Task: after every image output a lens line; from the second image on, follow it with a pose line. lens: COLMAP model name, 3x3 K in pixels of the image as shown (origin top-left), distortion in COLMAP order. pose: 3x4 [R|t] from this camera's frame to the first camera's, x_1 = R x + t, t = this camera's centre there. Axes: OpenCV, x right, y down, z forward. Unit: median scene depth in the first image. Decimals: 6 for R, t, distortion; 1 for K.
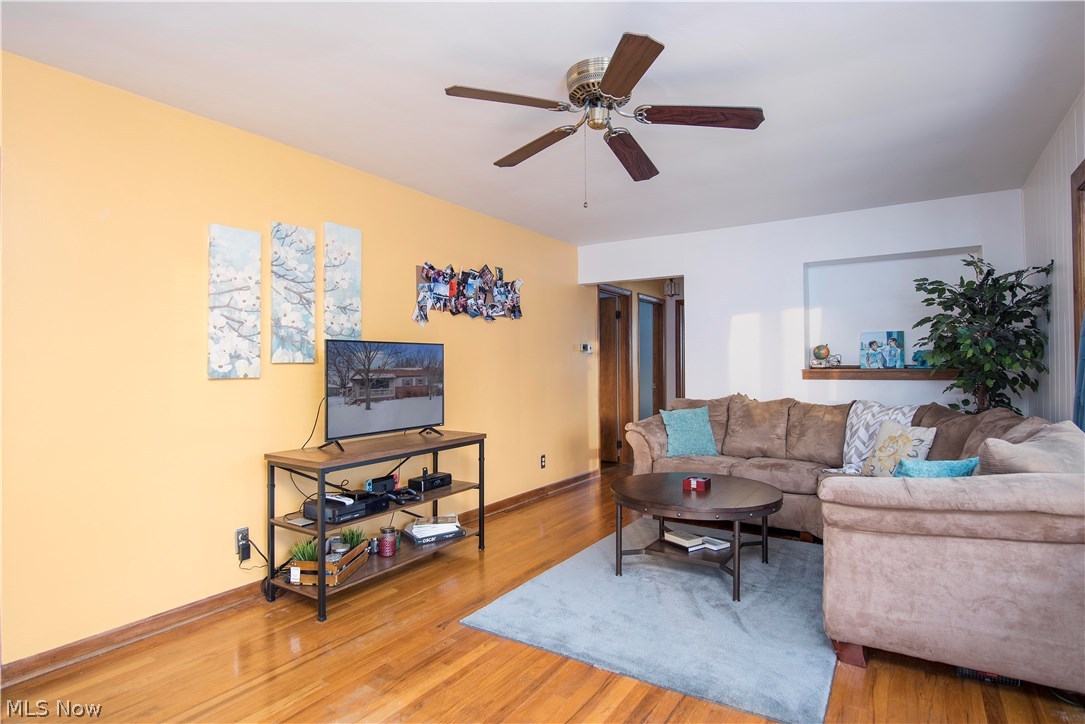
lens RADIAL K [[562.9, 0, 547.1], [0, 562.9, 360.9], [0, 0, 1]] dist [-0.000935, -0.003307]
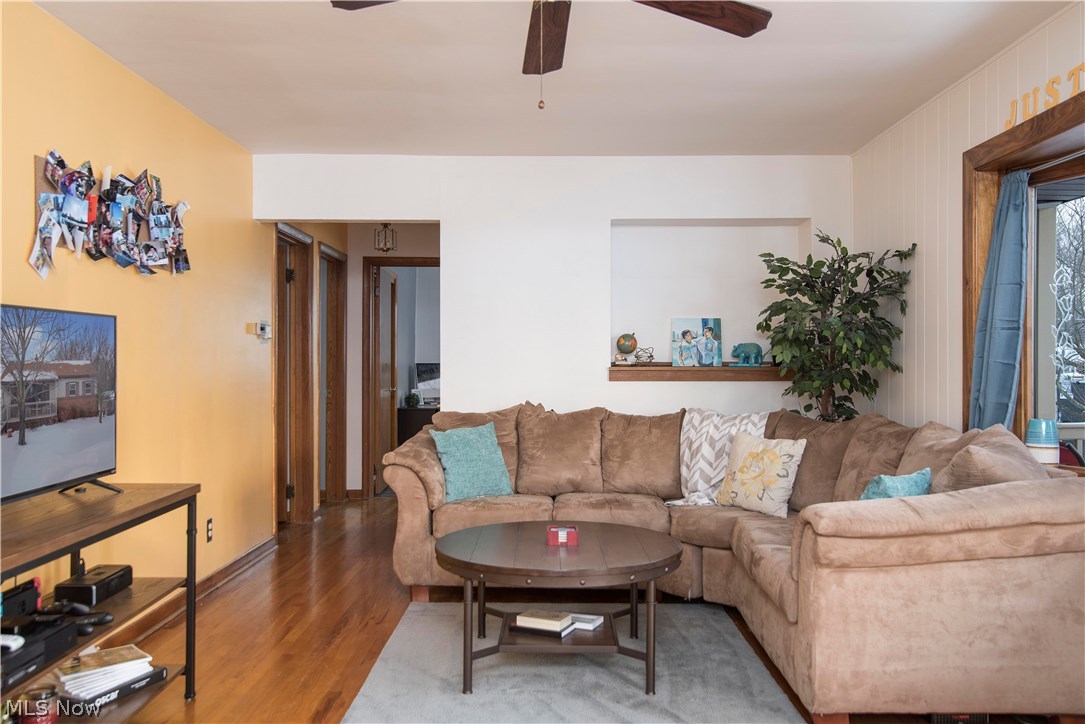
lens RADIAL K [[900.4, 0, 539.3], [0, 900.4, 360.0], [0, 0, 1]] dist [0.014563, 0.009290]
pose [[0.846584, 0.007244, 0.532205, -0.317681], [-0.010548, 0.999939, 0.003169, 0.004010], [-0.532150, -0.008297, 0.846610, 0.097476]]
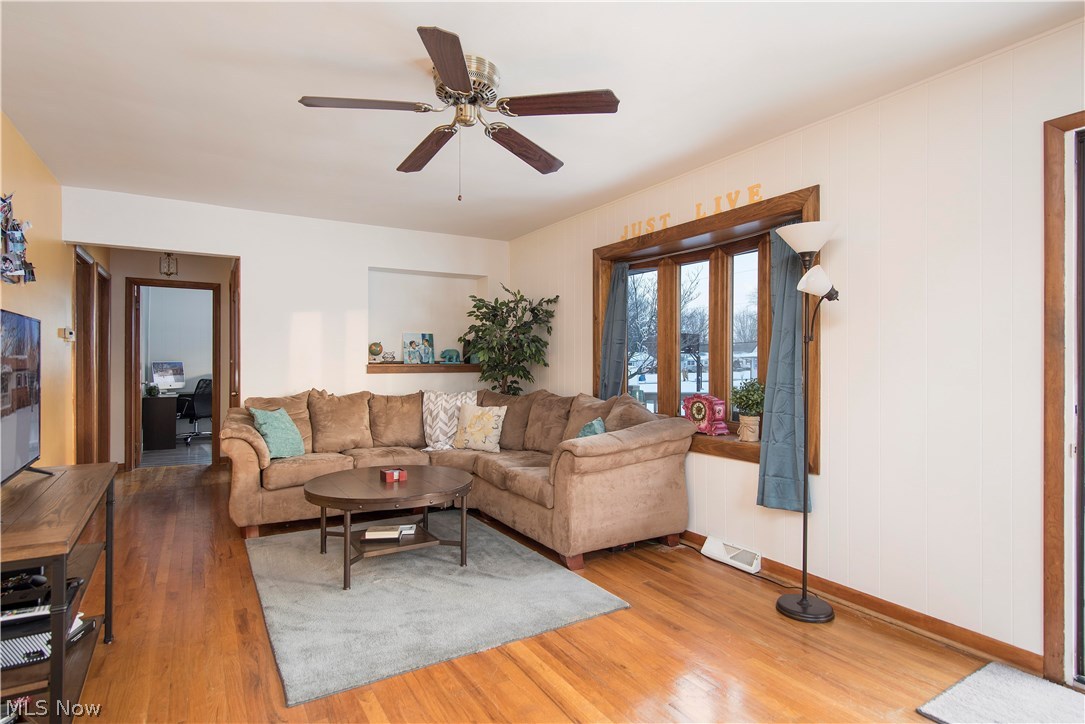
lens RADIAL K [[571.8, 0, 535.0], [0, 571.8, 361.5], [0, 0, 1]] dist [0.014101, -0.002421]
pose [[0.450948, 0.004706, 0.892538, -0.523886], [-0.010741, 0.999942, 0.000155, 0.007403], [-0.892486, -0.009657, 0.450972, 0.286319]]
